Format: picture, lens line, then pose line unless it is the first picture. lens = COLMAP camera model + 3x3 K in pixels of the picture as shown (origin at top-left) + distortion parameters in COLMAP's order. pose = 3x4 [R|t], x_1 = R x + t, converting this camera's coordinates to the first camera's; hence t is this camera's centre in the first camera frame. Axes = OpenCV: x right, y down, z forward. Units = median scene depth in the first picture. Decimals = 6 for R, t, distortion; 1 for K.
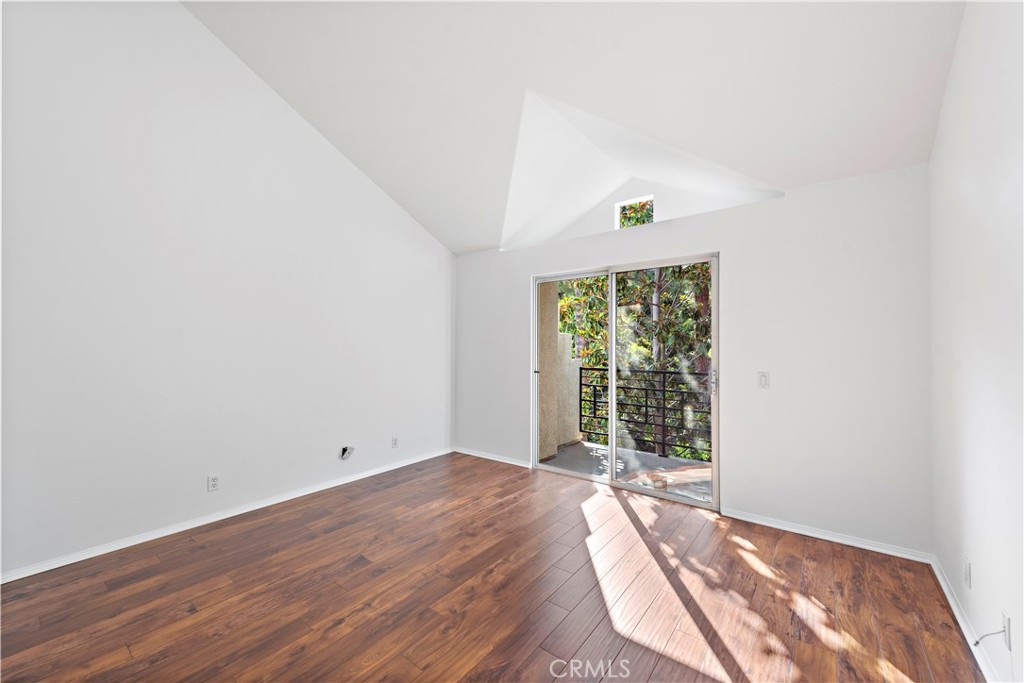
lens RADIAL K [[405.6, 0, 510.6], [0, 405.6, 344.4], [0, 0, 1]] dist [0.014437, -0.001400]
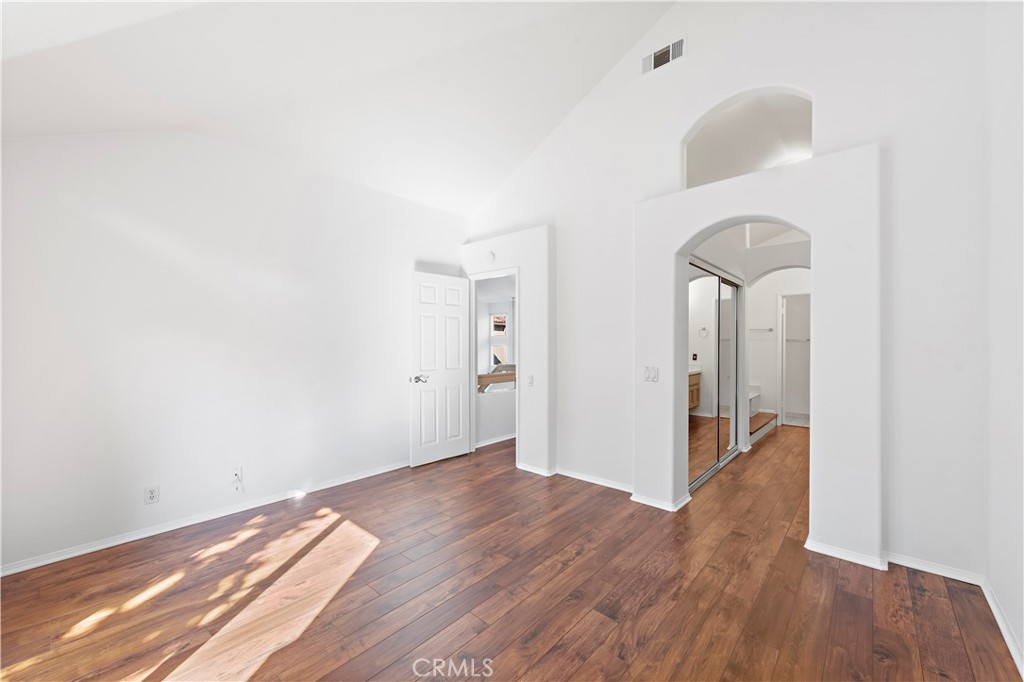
lens RADIAL K [[405.6, 0, 511.9], [0, 405.6, 345.2], [0, 0, 1]] dist [0.014437, -0.001400]
pose [[-0.997664, 0.004778, 0.068149, -0.269332], [0.004901, 0.999987, 0.001631, 0.006936], [-0.068141, 0.001961, -0.997674, 2.087414]]
